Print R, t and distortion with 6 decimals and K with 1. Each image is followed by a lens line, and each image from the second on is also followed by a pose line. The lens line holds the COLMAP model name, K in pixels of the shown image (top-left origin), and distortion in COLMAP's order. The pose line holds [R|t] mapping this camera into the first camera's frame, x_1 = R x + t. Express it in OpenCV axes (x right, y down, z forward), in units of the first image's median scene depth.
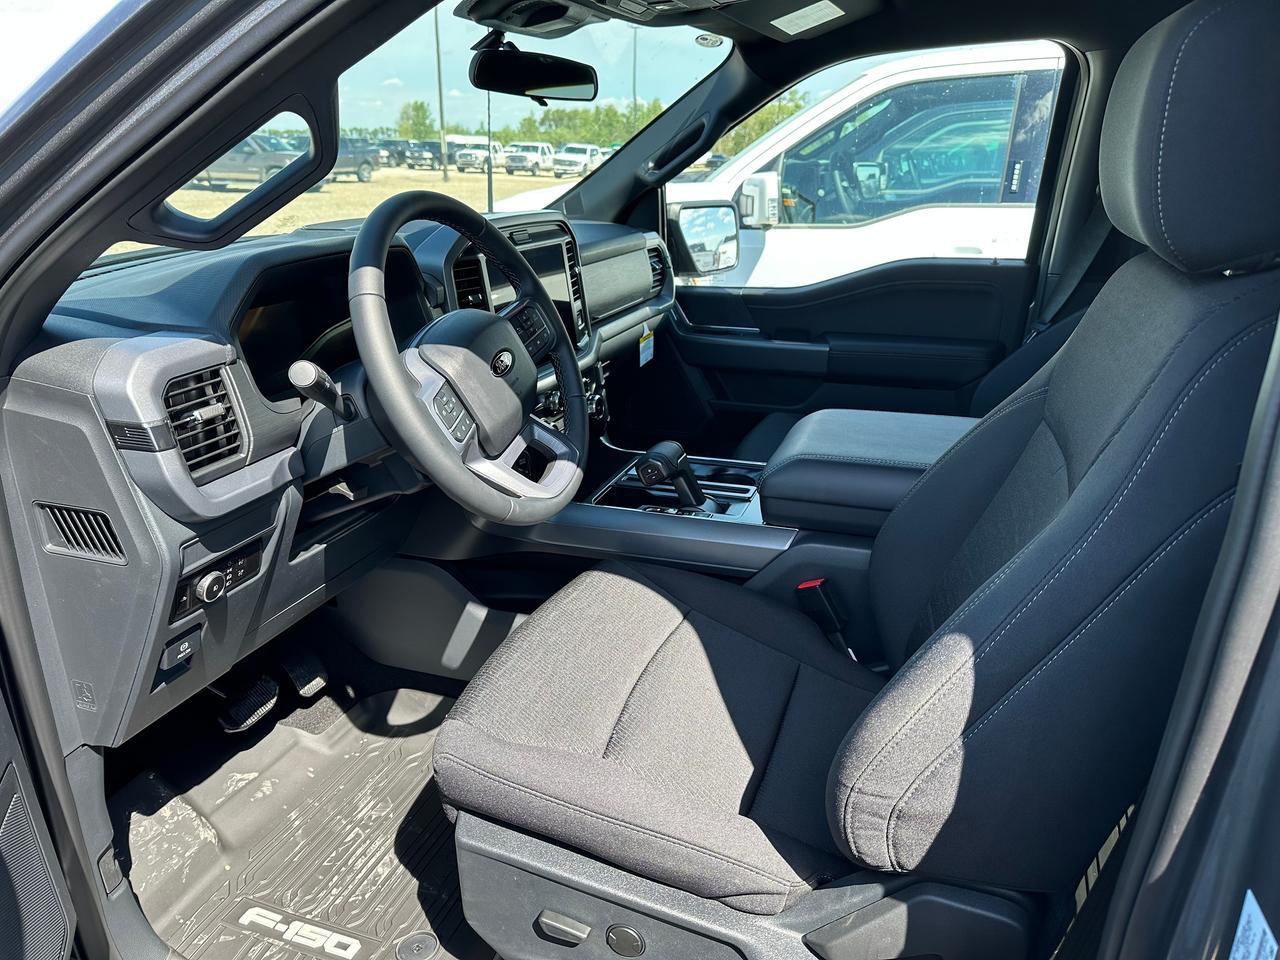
lens RADIAL K [[902.3, 0, 640.0], [0, 902.3, 480.0], [0, 0, 1]] dist [0.006338, -0.000417]
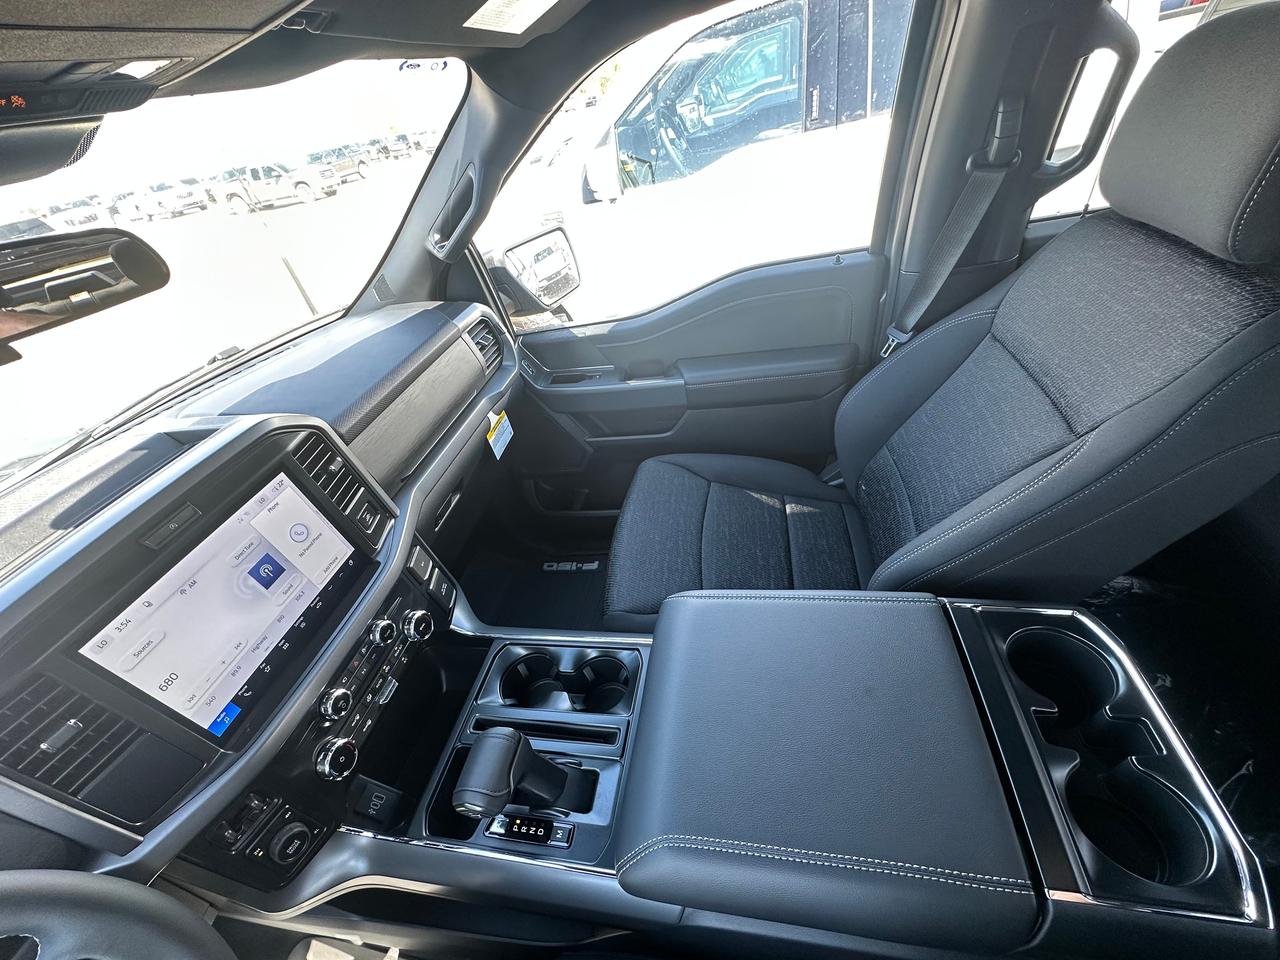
lens RADIAL K [[544.2, 0, 640.0], [0, 544.2, 480.0], [0, 0, 1]] dist [-0.001683, -0.000191]
pose [[0.966492, -0.256447, 0.011277, 0.125465], [0.244594, 0.933370, 0.262668, -0.206145], [-0.077886, -0.251108, 0.964820, 0.396428]]
